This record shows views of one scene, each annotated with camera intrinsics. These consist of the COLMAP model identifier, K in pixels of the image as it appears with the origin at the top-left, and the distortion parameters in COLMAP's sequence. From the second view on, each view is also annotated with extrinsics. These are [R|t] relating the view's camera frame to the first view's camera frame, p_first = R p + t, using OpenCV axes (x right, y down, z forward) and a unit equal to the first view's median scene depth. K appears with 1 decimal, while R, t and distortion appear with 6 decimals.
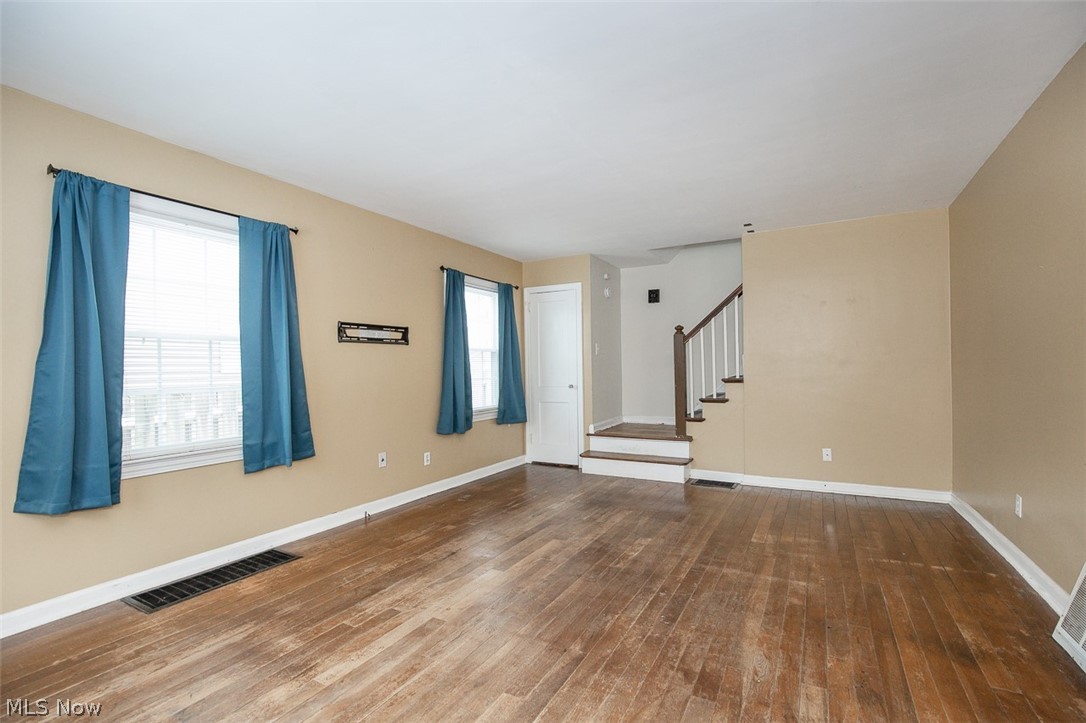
lens RADIAL K [[508.2, 0, 544.7], [0, 508.2, 369.2], [0, 0, 1]] dist [0.001877, 0.000478]
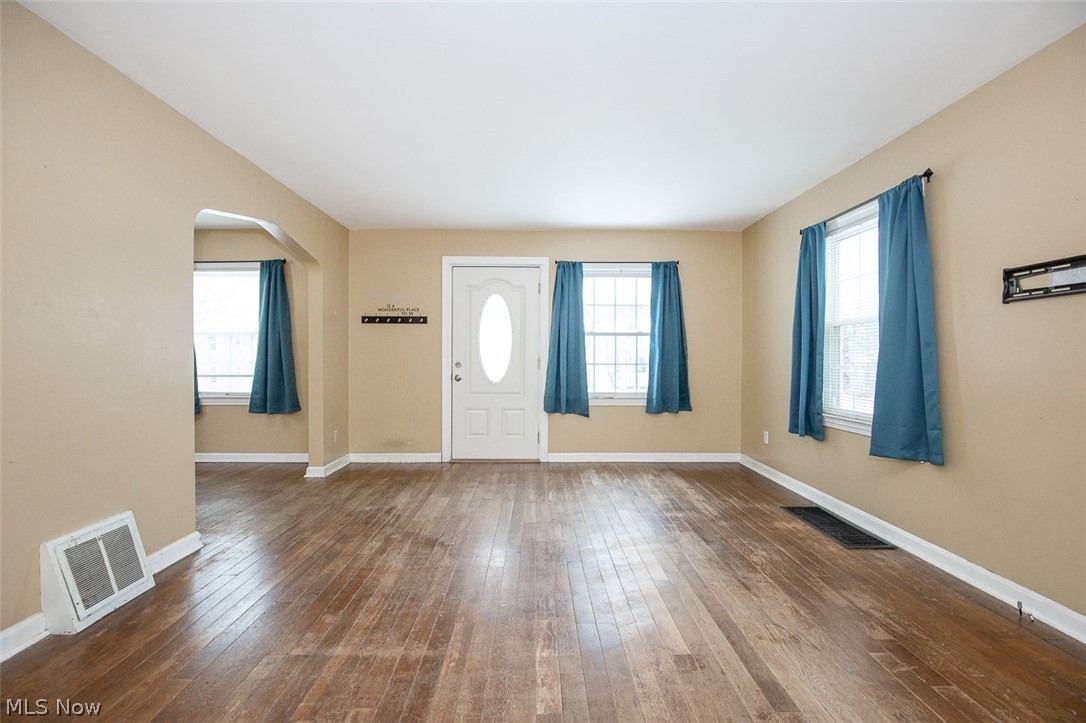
lens RADIAL K [[508.2, 0, 542.2], [0, 508.2, 352.6], [0, 0, 1]] dist [0.001877, 0.000478]
pose [[-0.872641, 0.007989, -0.488297, 0.498601], [0.010025, 0.999949, -0.001555, 0.002313], [0.488260, -0.006252, -0.872676, 1.627997]]
